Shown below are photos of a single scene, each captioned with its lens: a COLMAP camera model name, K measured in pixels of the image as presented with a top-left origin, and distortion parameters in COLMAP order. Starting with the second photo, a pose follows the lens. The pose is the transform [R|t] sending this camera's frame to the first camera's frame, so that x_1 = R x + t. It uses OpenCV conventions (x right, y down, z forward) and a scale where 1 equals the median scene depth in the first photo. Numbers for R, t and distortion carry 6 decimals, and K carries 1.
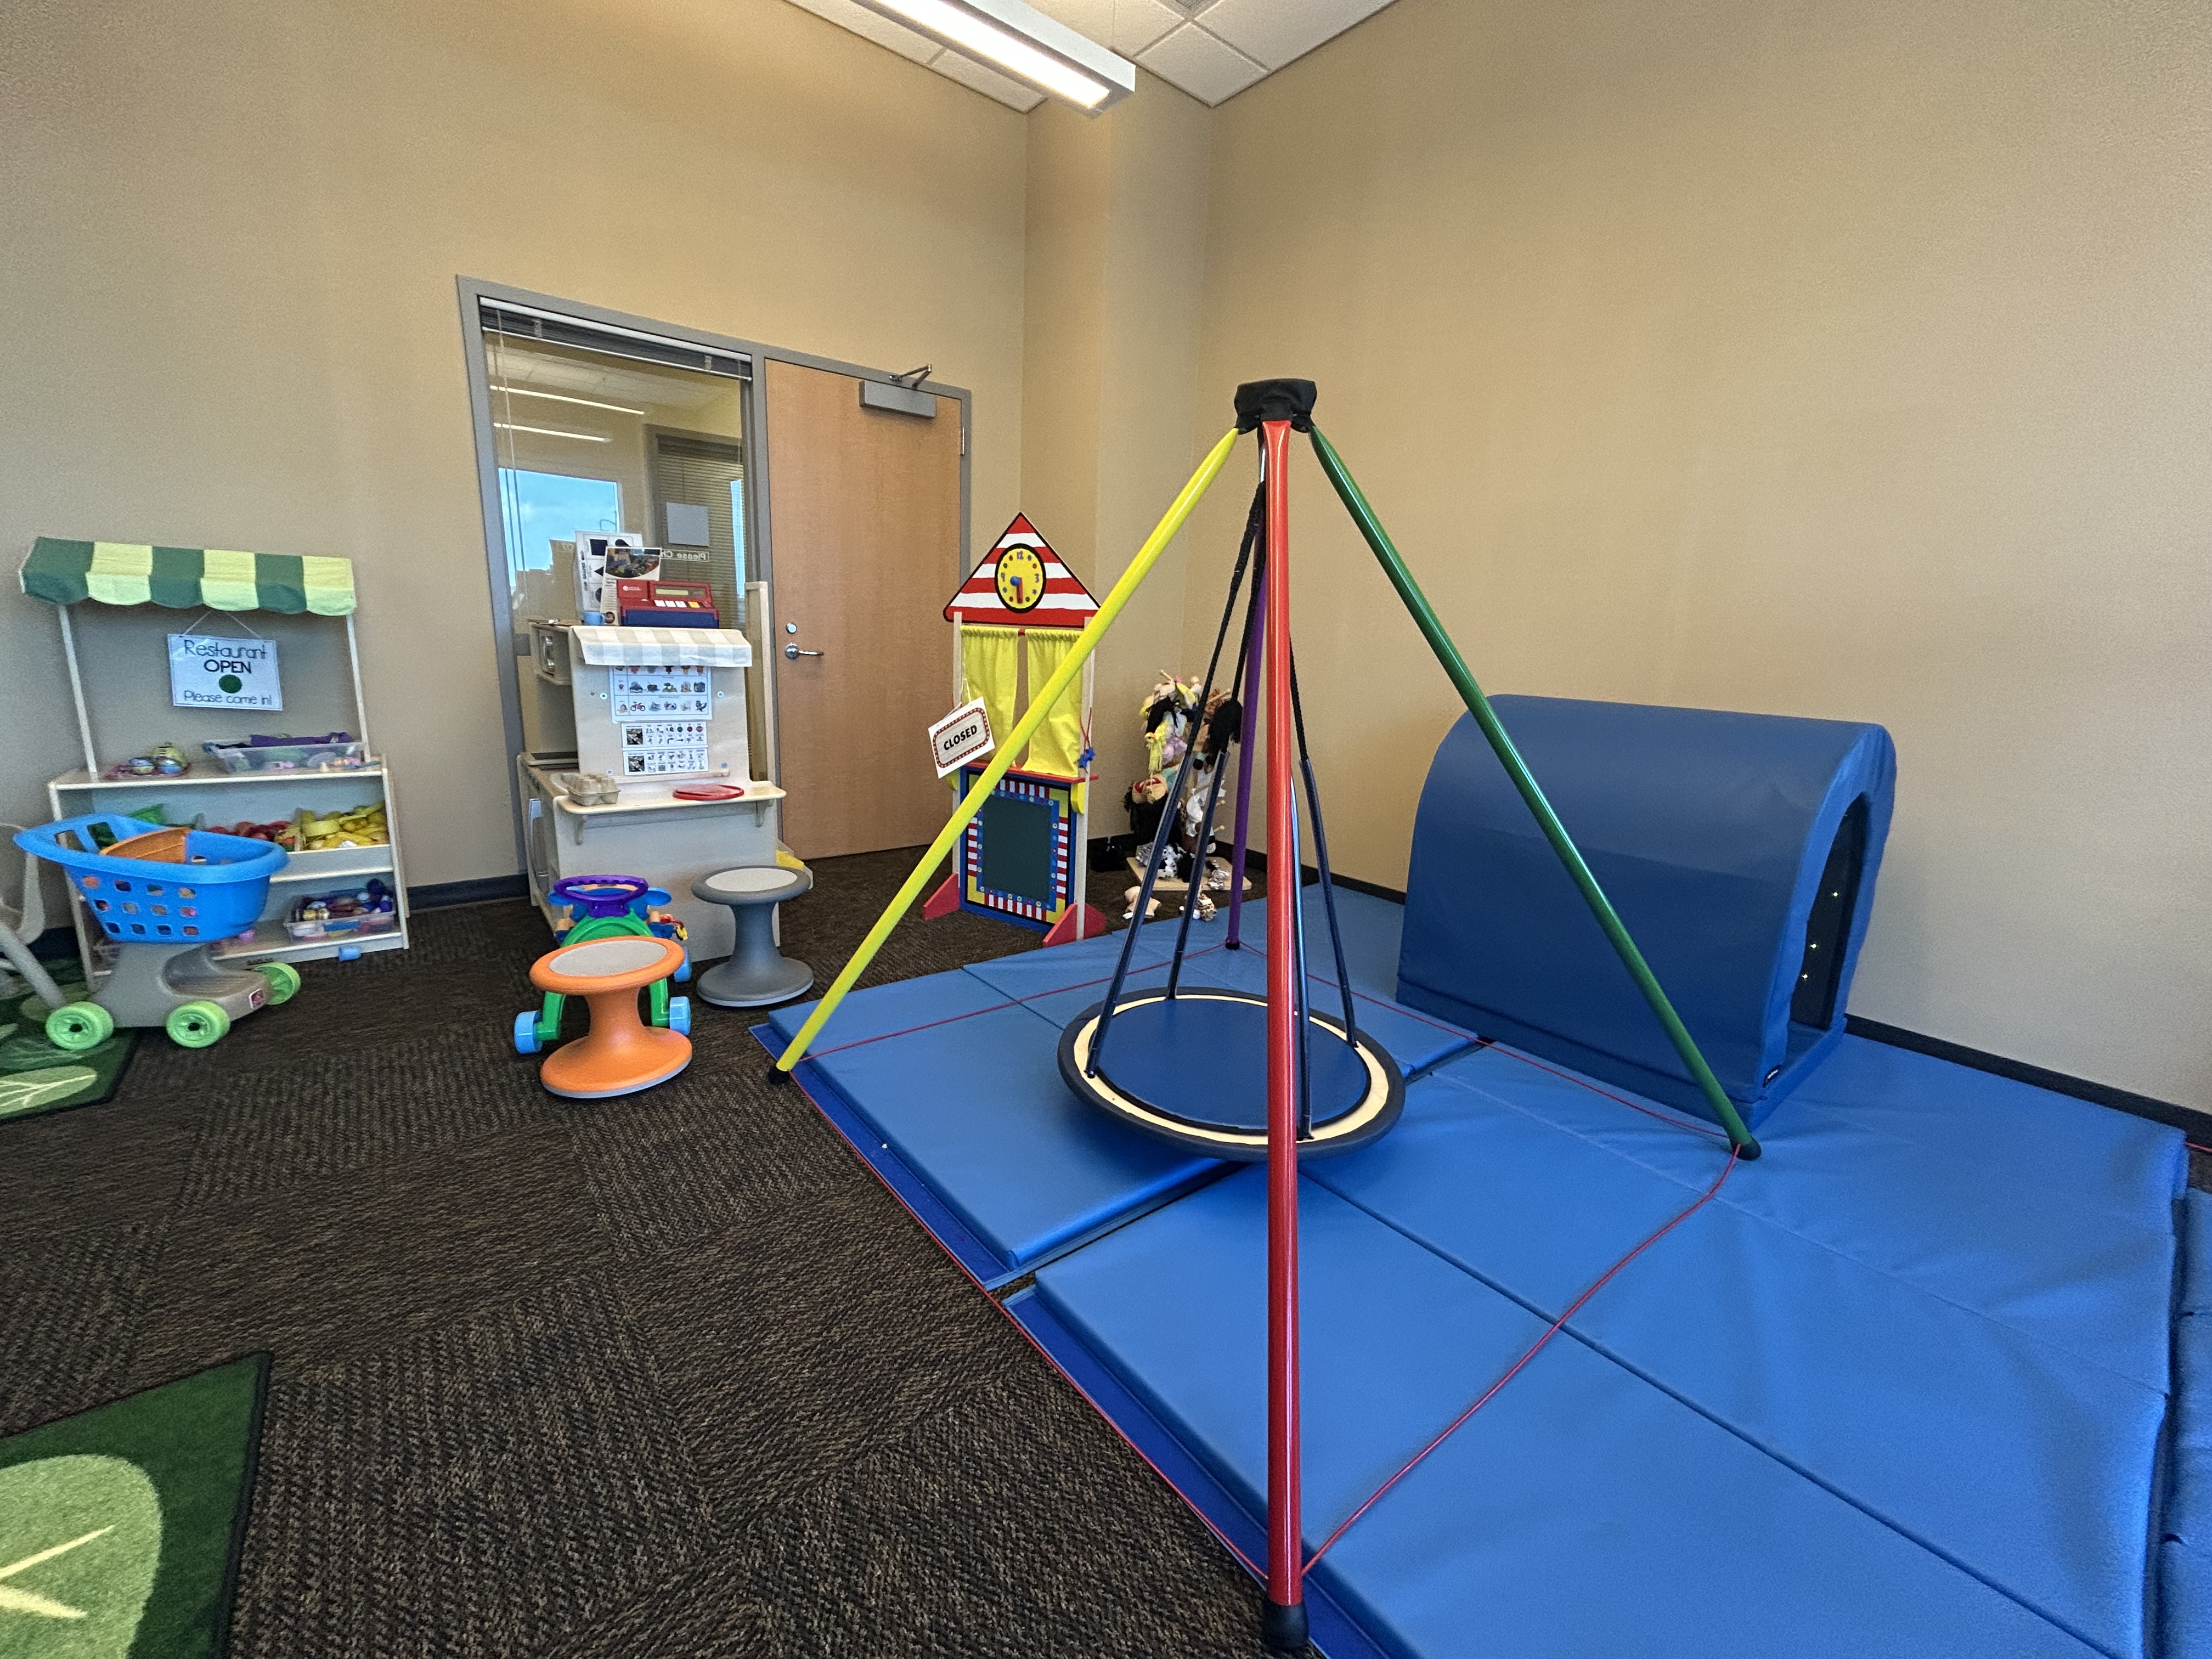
lens RADIAL K [[883.0, 0, 1099.4], [0, 883.0, 828.9], [0, 0, 1]] dist [-0.004807, -0.003233]
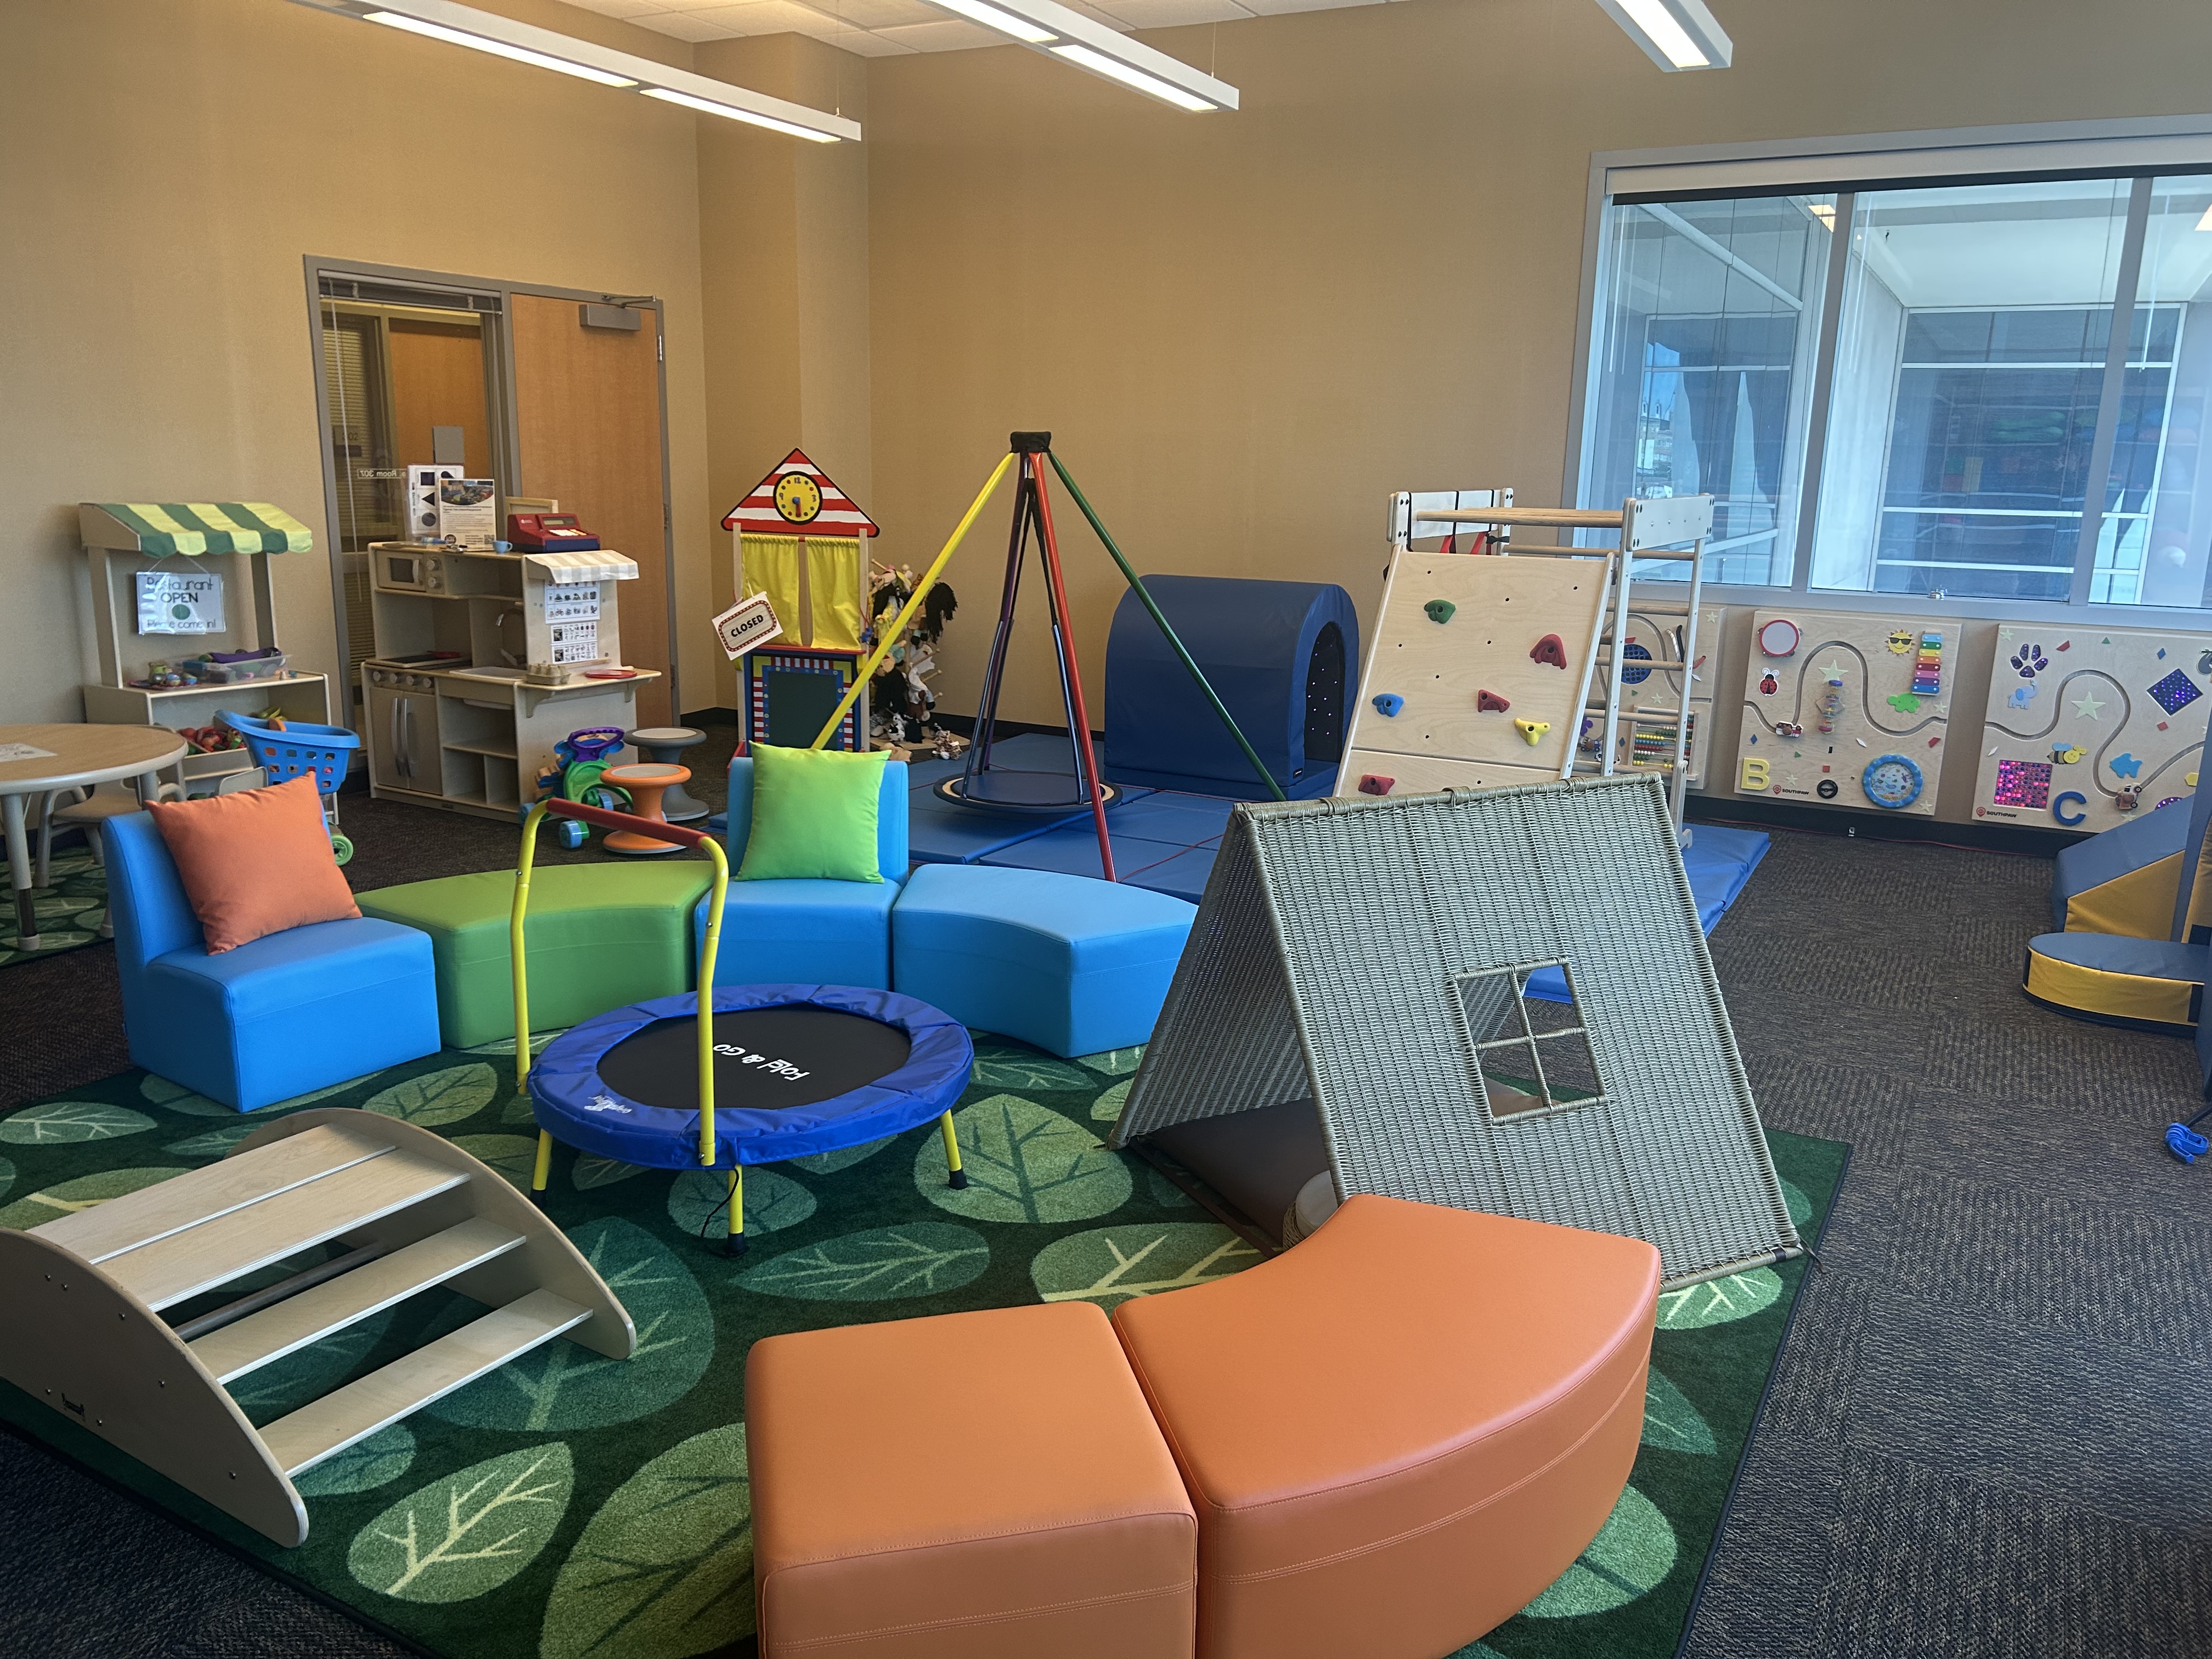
lens RADIAL K [[1667.9, 0, 1119.6], [0, 1667.9, 848.5], [0, 0, 1]] dist [0.019420, -0.028012]
pose [[0.919009, -0.108300, 0.379070, -0.626308], [0.098489, 0.994109, 0.045241, 0.156892], [-0.381737, -0.004243, 0.924261, -1.405153]]
